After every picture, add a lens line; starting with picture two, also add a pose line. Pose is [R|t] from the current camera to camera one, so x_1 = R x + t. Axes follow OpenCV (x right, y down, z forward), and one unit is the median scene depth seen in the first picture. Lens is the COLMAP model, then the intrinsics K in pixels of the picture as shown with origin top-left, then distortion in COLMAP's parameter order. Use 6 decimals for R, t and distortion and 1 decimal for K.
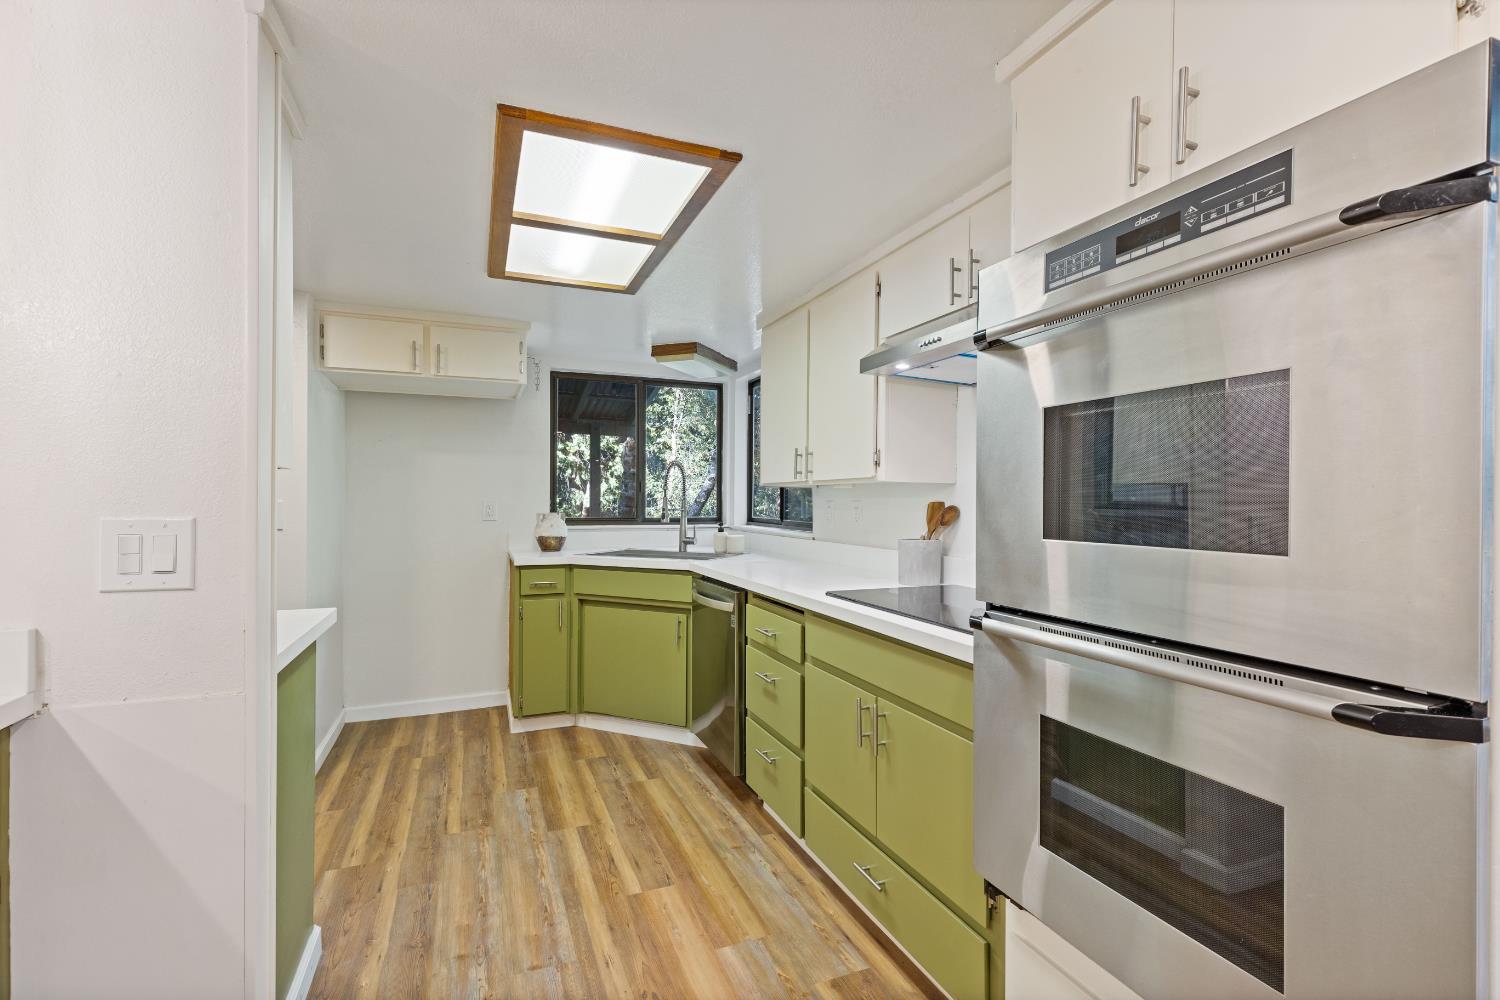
lens RADIAL K [[682.8, 0, 759.7], [0, 682.8, 500.5], [0, 0, 1]] dist [0.014849, -0.001648]
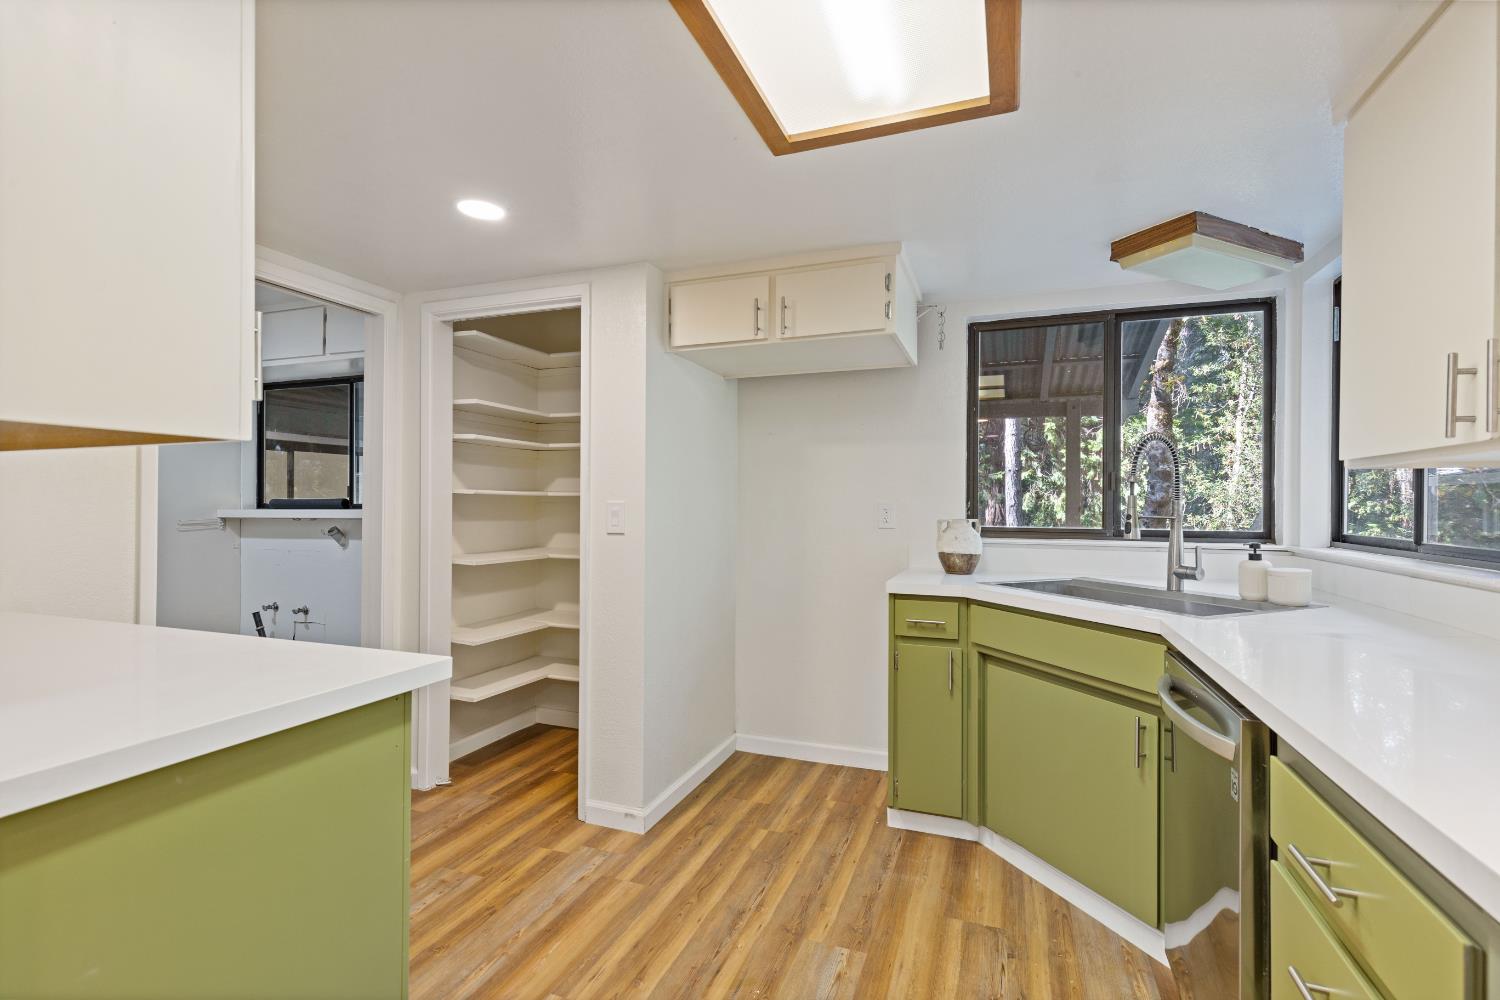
lens RADIAL K [[682.8, 0, 756.7], [0, 682.8, 504.1], [0, 0, 1]] dist [0.014849, -0.001648]
pose [[0.731852, -0.001014, -0.681463, 0.026441], [-0.002124, 0.999991, -0.003770, 0.005591], [0.681460, 0.004206, 0.731843, 0.376691]]
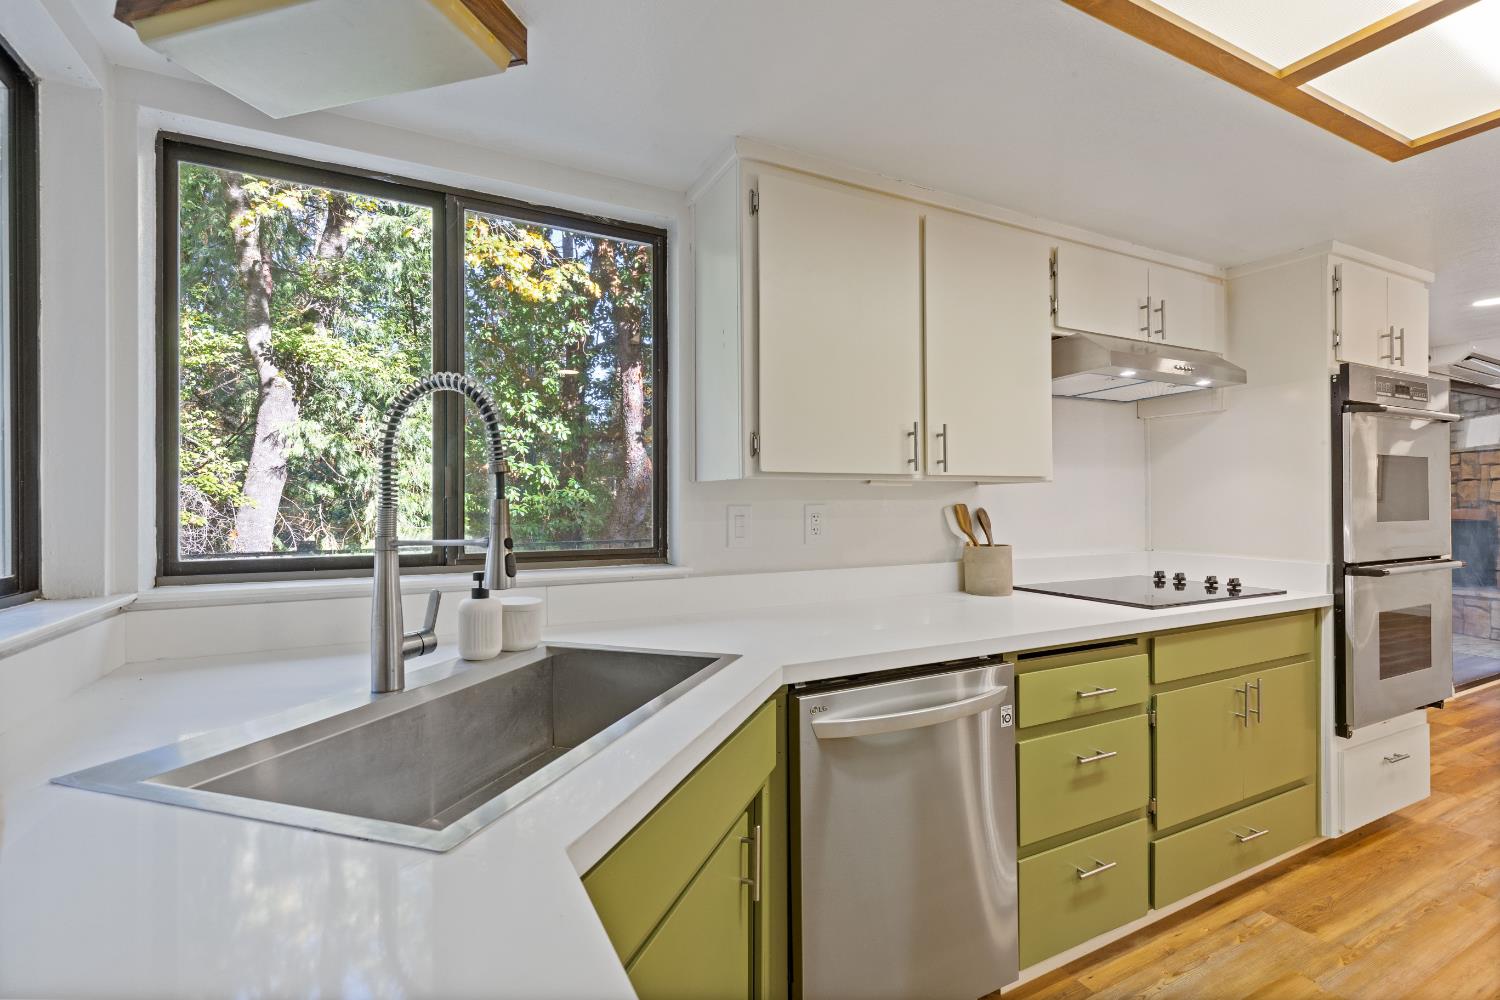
lens RADIAL K [[682.8, 0, 755.6], [0, 682.8, 500.5], [0, 0, 1]] dist [0.014849, -0.001648]
pose [[-0.087410, -0.000122, 0.996172, -0.457612], [0.004222, 0.999991, 0.000493, -0.003459], [-0.996163, 0.004249, -0.087409, 0.971789]]
